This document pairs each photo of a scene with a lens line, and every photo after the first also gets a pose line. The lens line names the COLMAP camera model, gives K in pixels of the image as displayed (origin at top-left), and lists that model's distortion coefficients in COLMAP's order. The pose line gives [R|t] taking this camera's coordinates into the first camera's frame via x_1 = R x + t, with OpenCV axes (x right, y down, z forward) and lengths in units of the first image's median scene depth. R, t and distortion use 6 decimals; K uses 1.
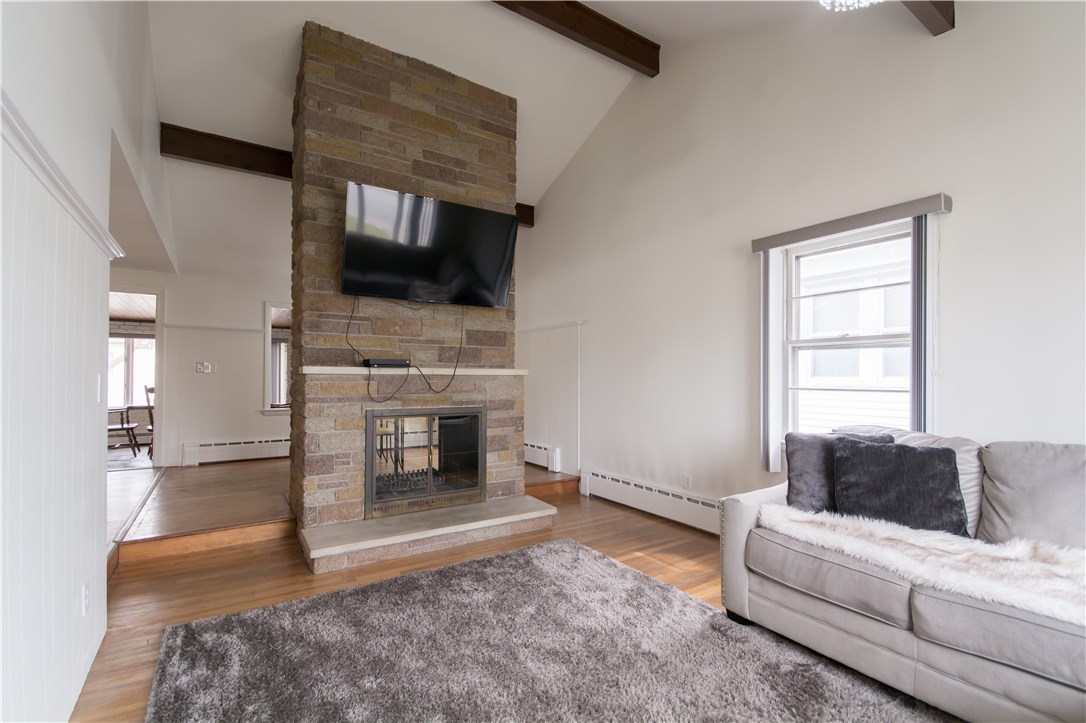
lens RADIAL K [[481.6, 0, 550.7], [0, 481.6, 370.7], [0, 0, 1]] dist [0.001550, -0.003597]
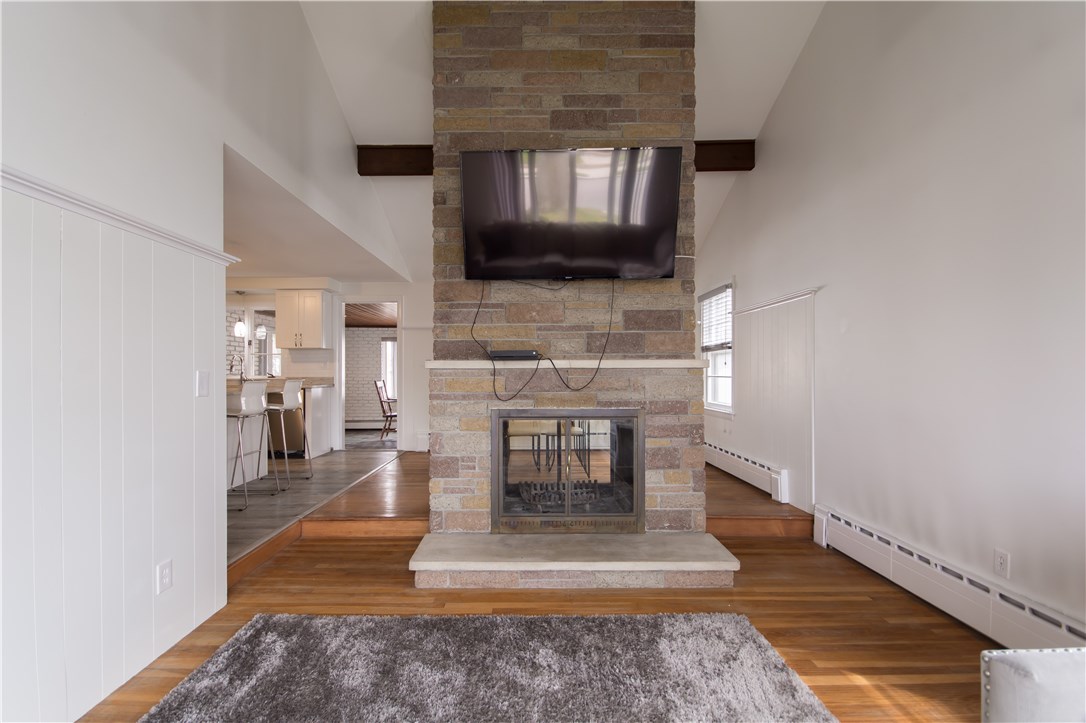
lens RADIAL K [[481.6, 0, 563.1], [0, 481.6, 372.5], [0, 0, 1]] dist [0.001550, -0.003597]
pose [[0.826251, -0.007793, -0.563248, 0.199069], [0.015260, 0.999847, 0.008553, 0.008360], [0.563095, -0.015662, 0.826244, 0.315183]]
